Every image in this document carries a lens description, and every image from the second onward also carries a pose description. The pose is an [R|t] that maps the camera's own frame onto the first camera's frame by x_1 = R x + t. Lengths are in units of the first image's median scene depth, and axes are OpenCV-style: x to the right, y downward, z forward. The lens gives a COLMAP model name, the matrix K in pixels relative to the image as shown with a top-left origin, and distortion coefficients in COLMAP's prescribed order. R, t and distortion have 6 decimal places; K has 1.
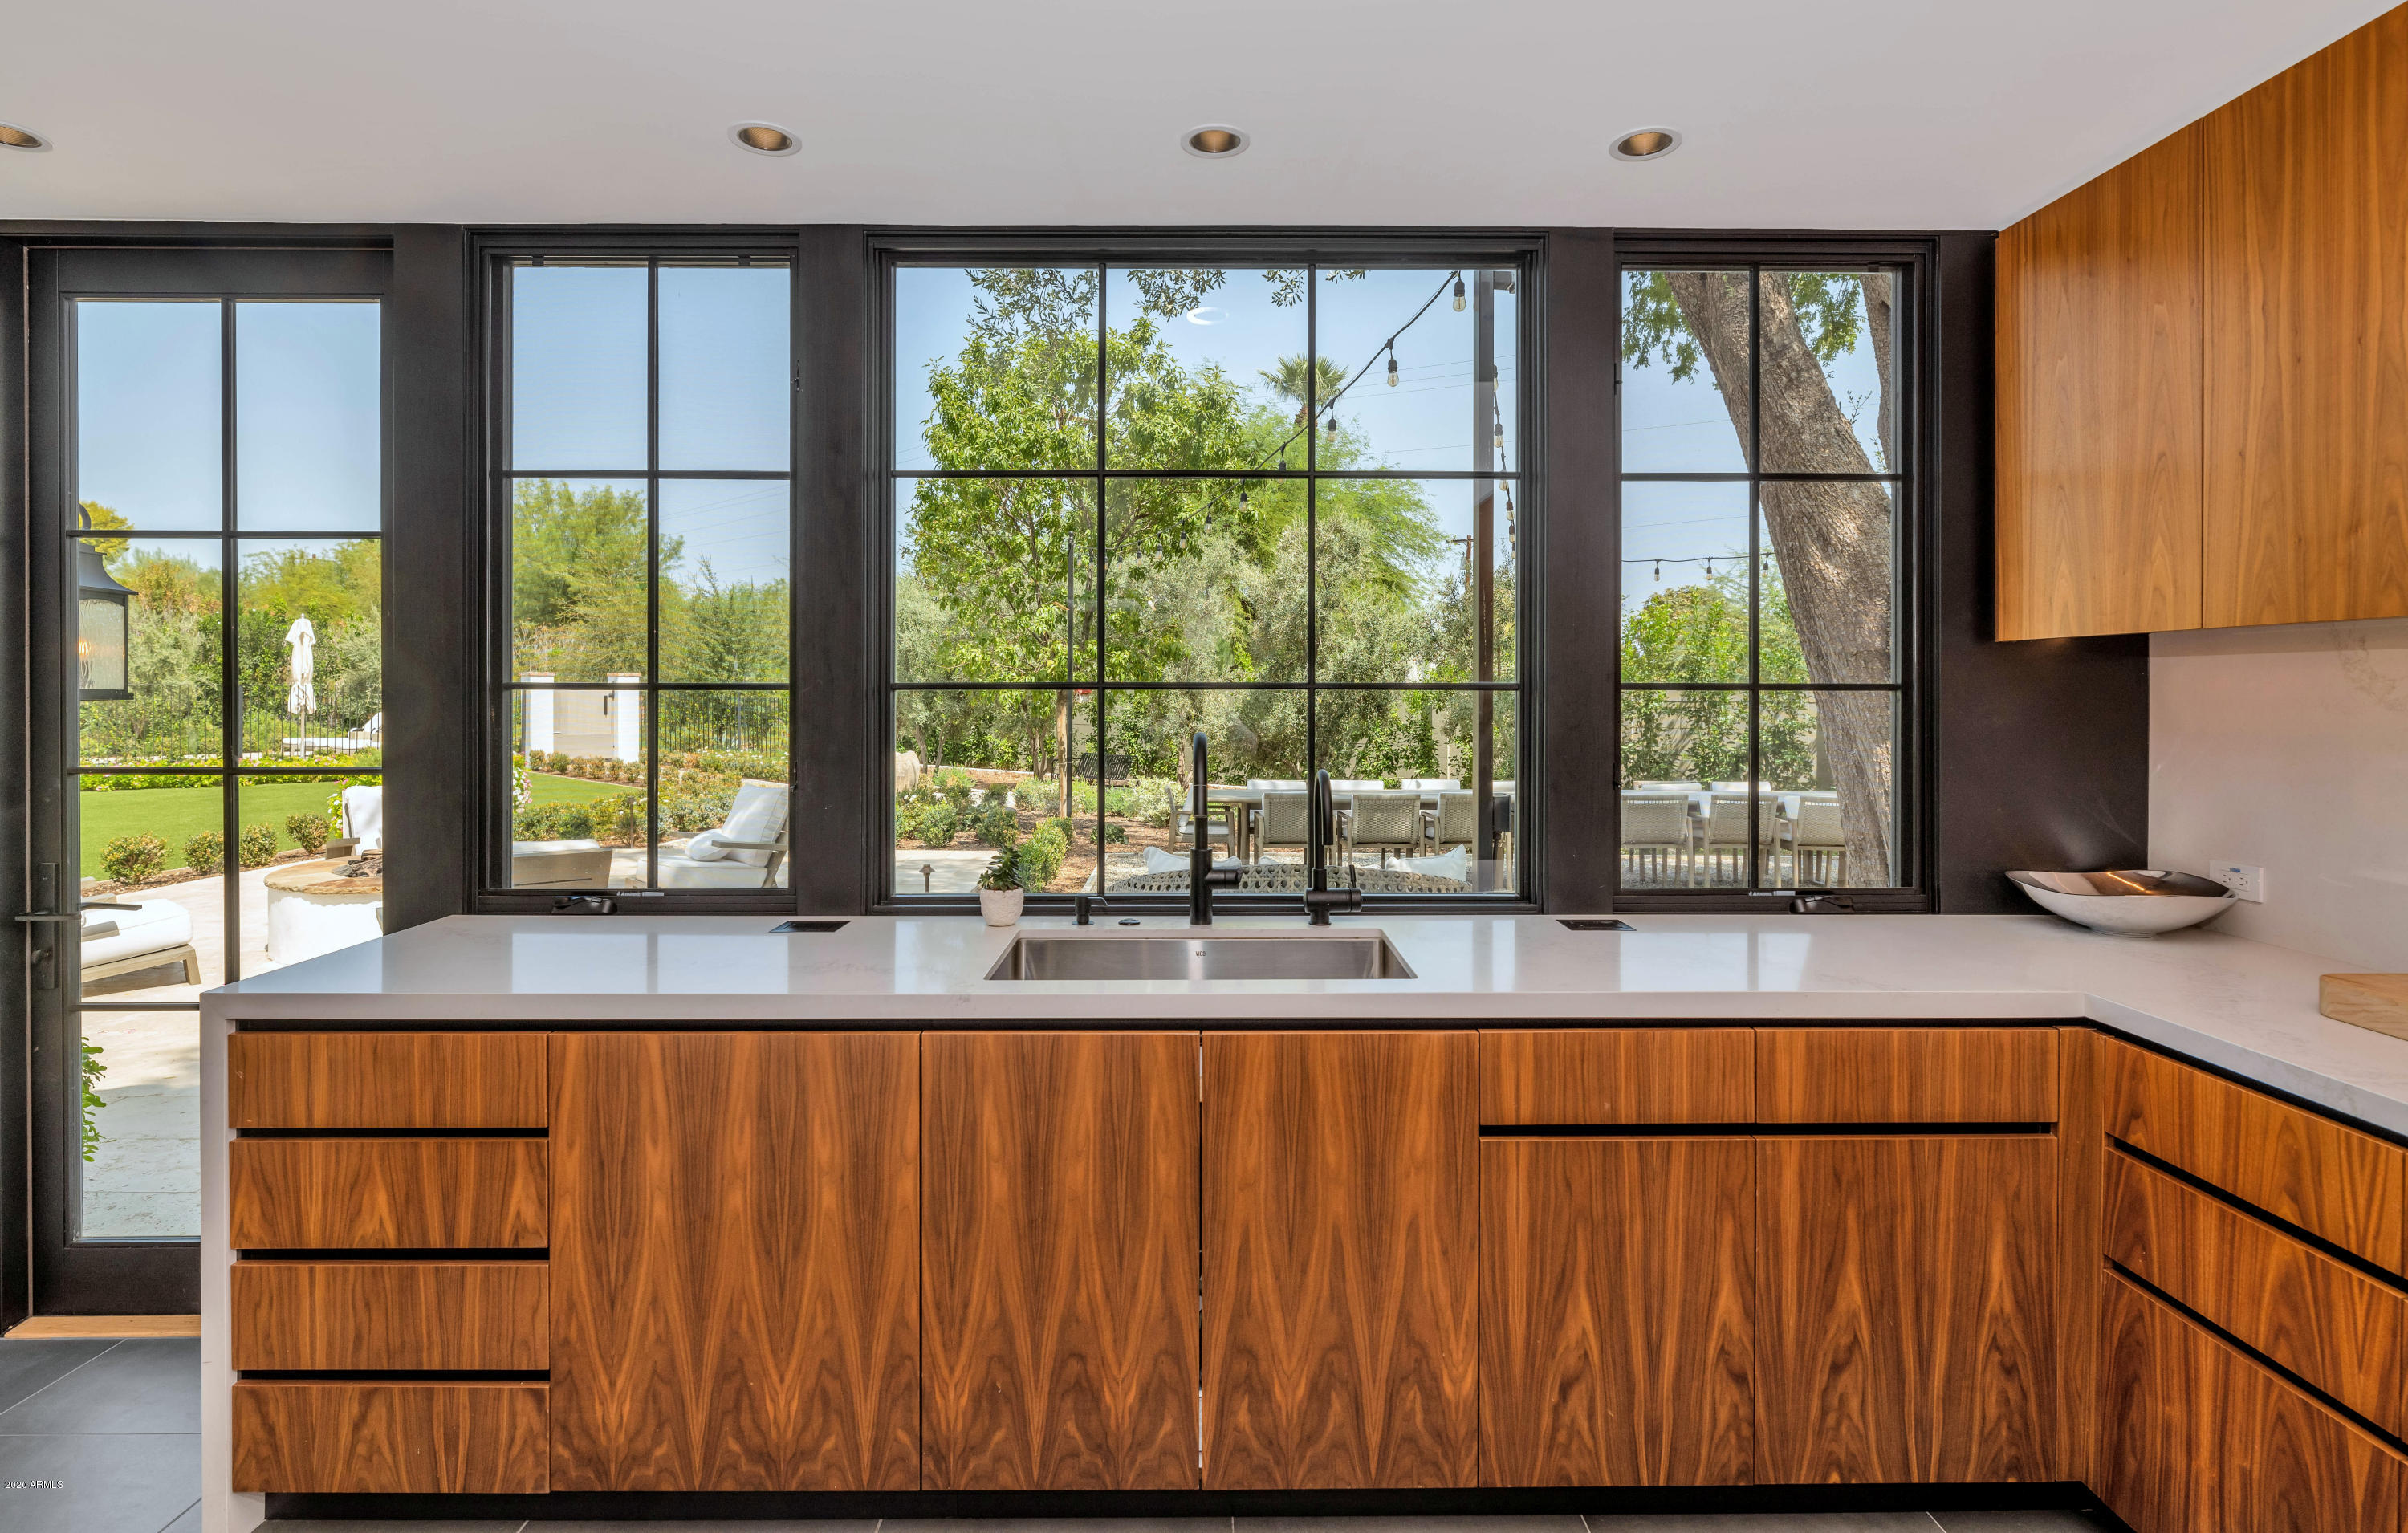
lens RADIAL K [[1196.1, 0, 1178.4], [0, 1196.1, 684.2], [0, 0, 1]] dist [0.002972, -0.000086]
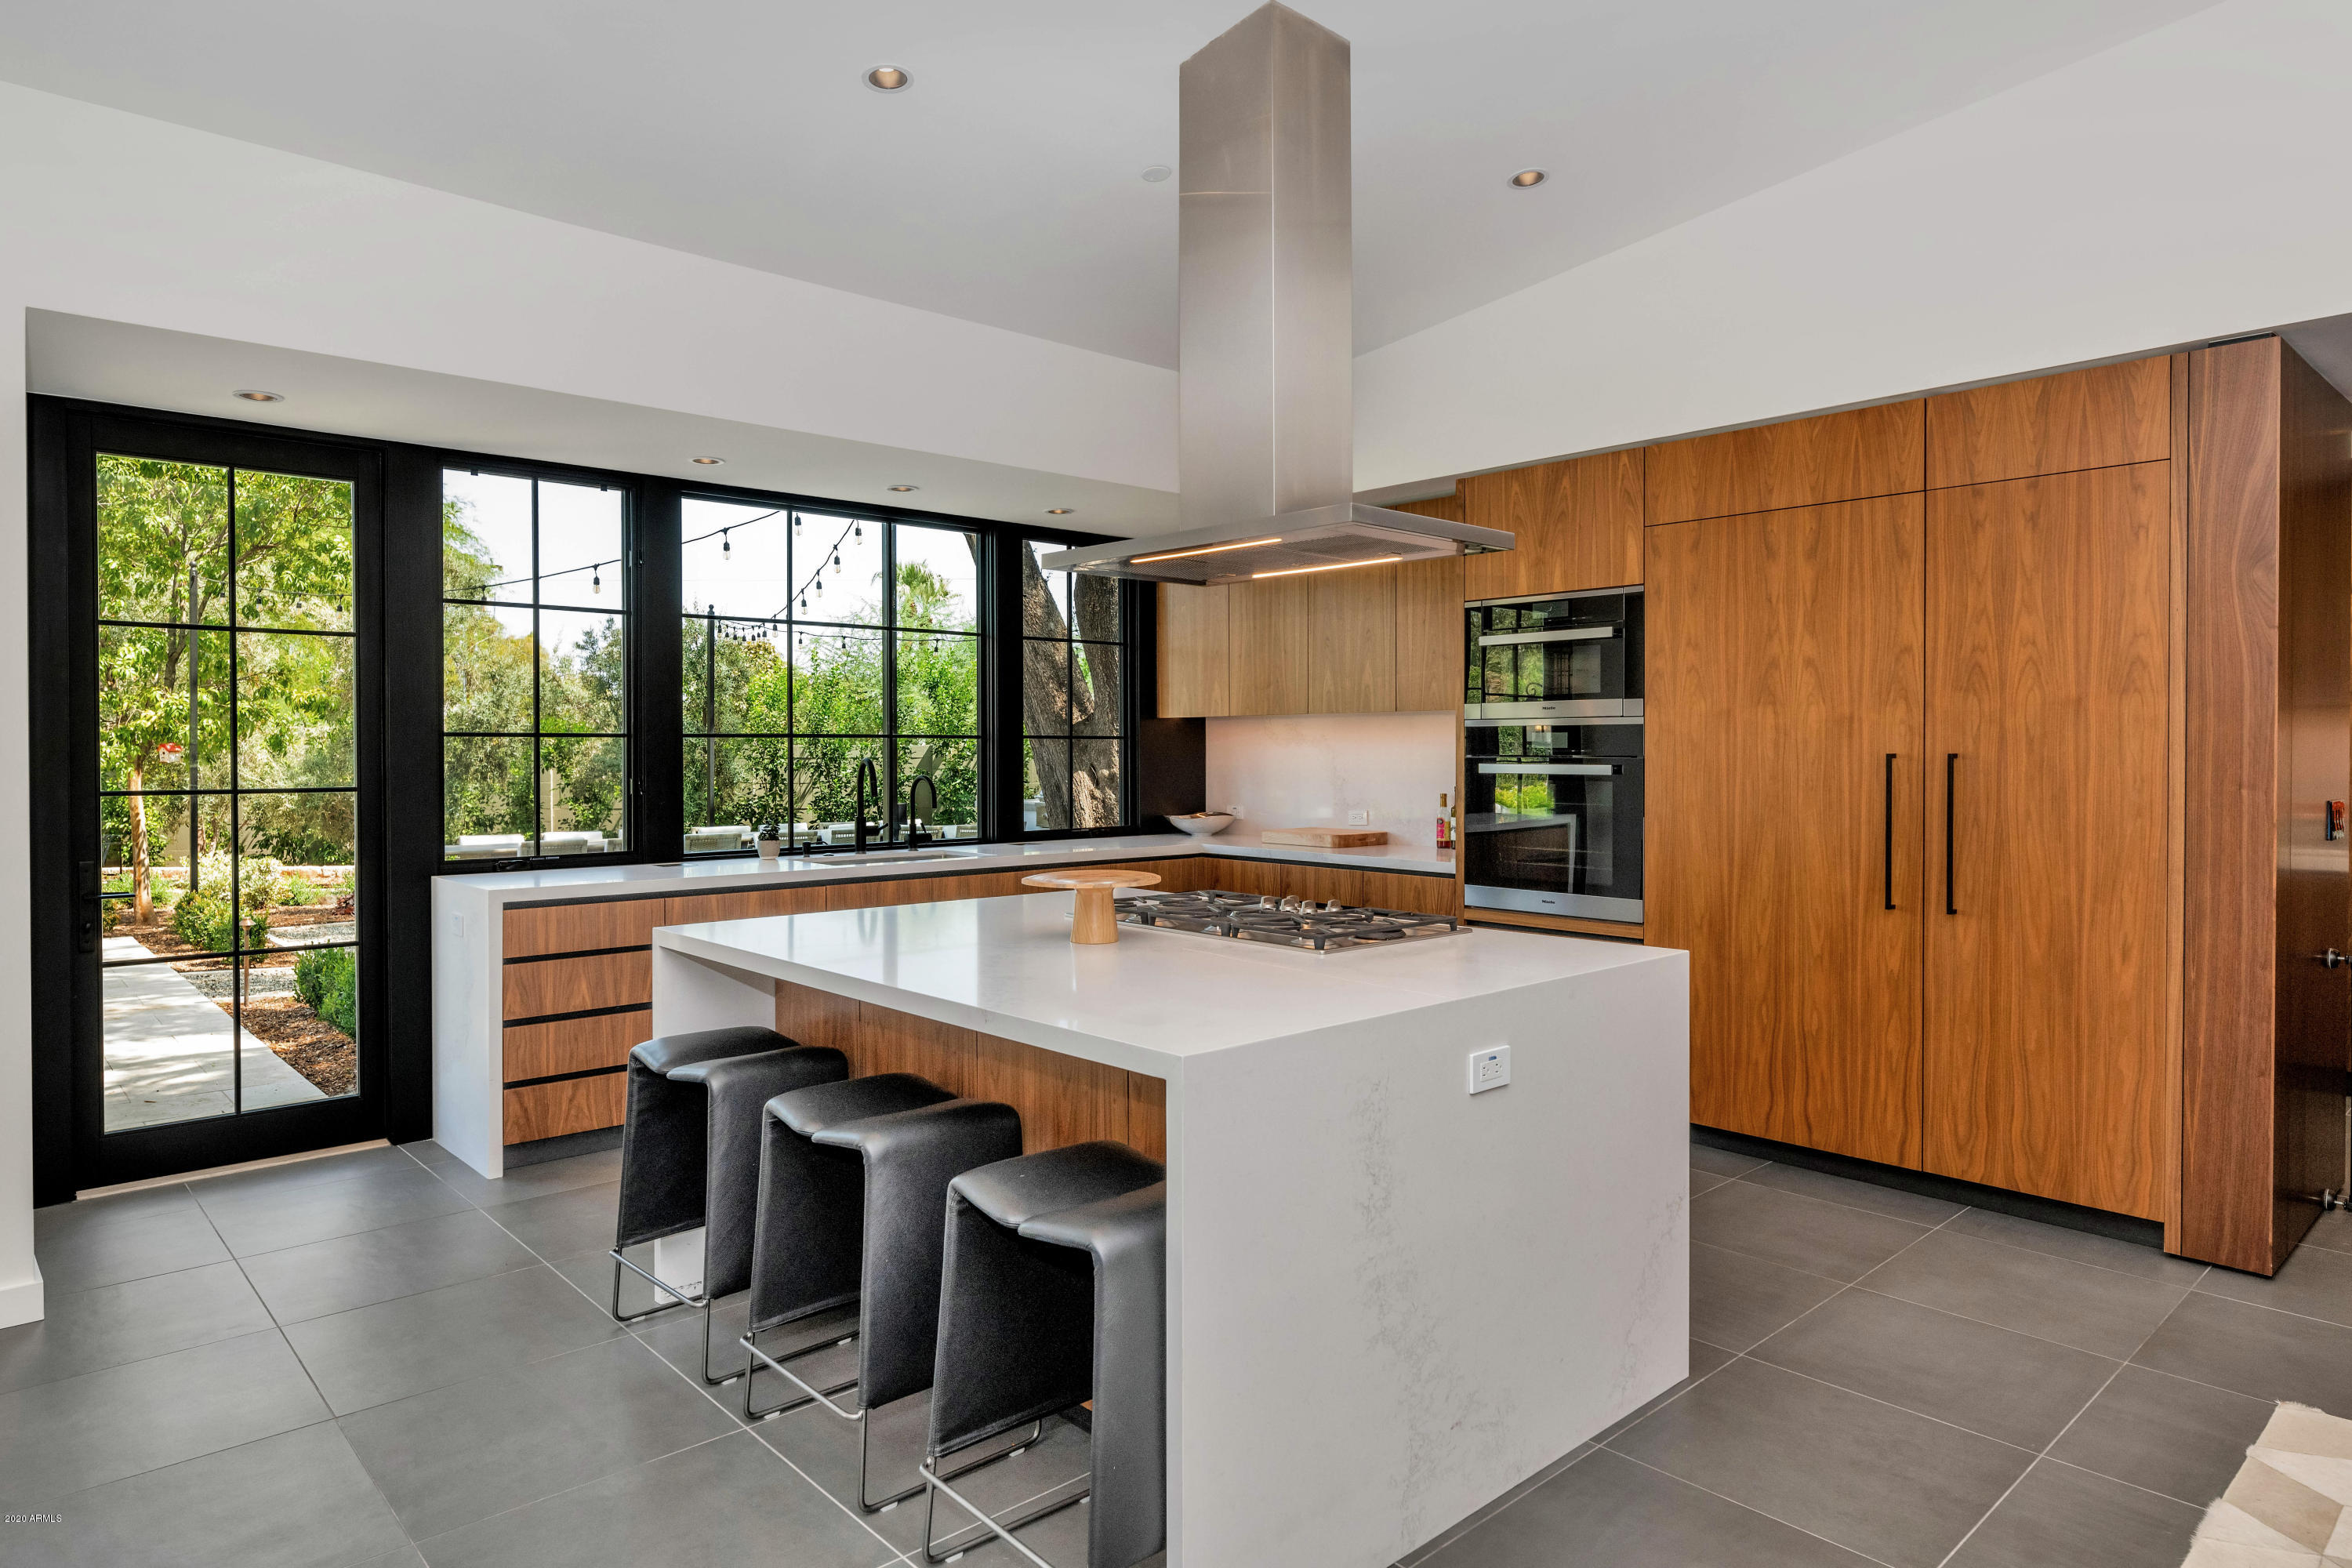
lens RADIAL K [[1393.7, 0, 1176.7], [0, 1393.7, 775.0], [0, 0, 1]] dist [-0.002810, -0.000465]
pose [[0.749082, -0.014226, 0.662325, -1.120127], [-0.000865, 0.999748, 0.022452, 0.013589], [-0.662477, -0.017391, 0.748880, -1.086205]]
